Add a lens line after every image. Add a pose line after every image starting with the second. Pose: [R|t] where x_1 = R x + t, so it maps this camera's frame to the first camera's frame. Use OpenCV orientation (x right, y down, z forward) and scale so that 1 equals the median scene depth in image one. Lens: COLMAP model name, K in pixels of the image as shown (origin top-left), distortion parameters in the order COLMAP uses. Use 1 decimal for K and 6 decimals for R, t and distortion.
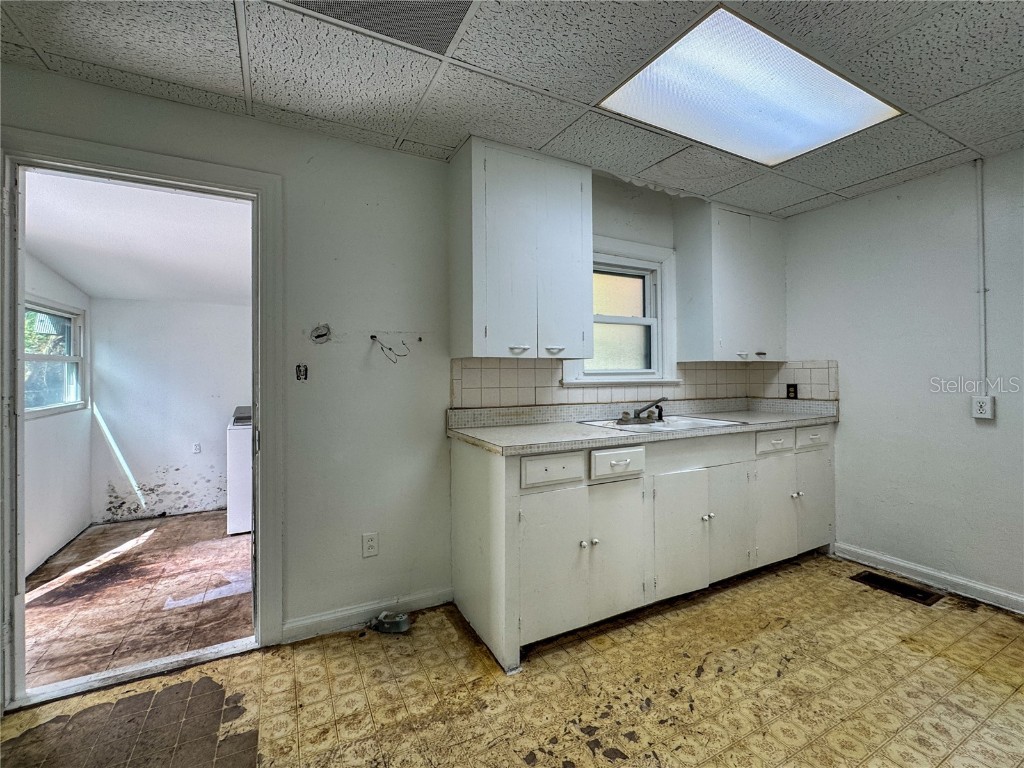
lens RADIAL K [[410.7, 0, 511.4], [0, 410.7, 378.3], [0, 0, 1]] dist [-0.000405, 0.000160]
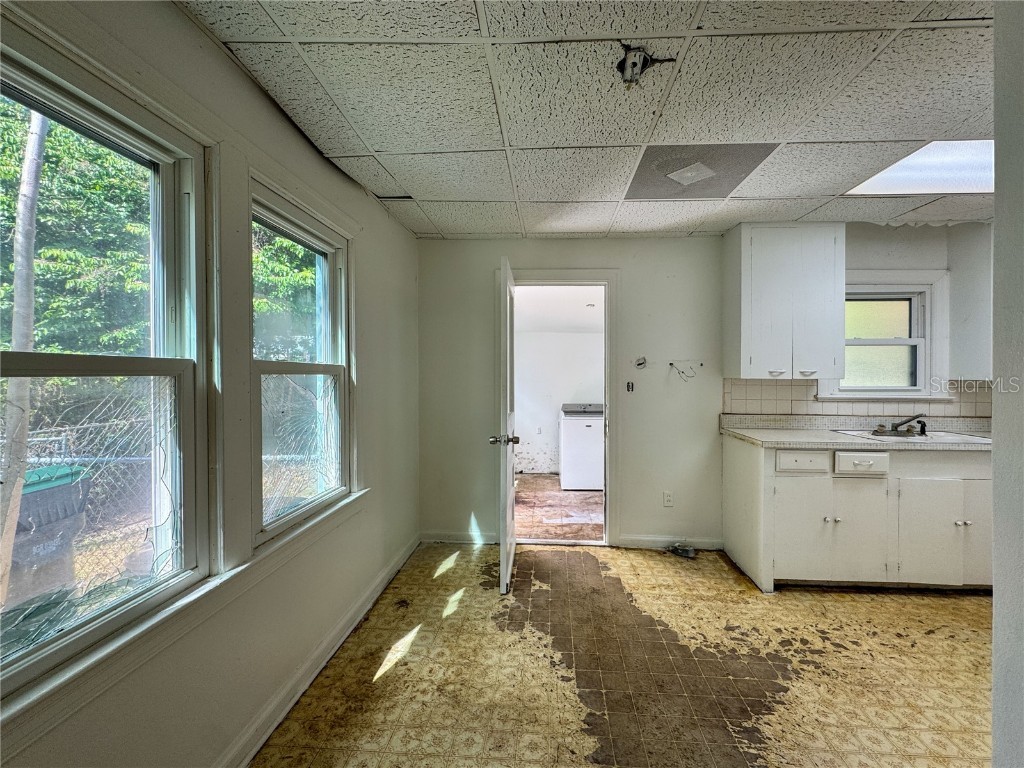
lens RADIAL K [[568.1, 0, 512.8], [0, 568.1, 354.8], [0, 0, 1]] dist [0.000187, -0.000829]
pose [[0.903009, 0.011218, -0.429476, 0.037044], [-0.019739, 0.999687, -0.015390, -0.086365], [0.429168, 0.022375, 0.902947, -1.111544]]
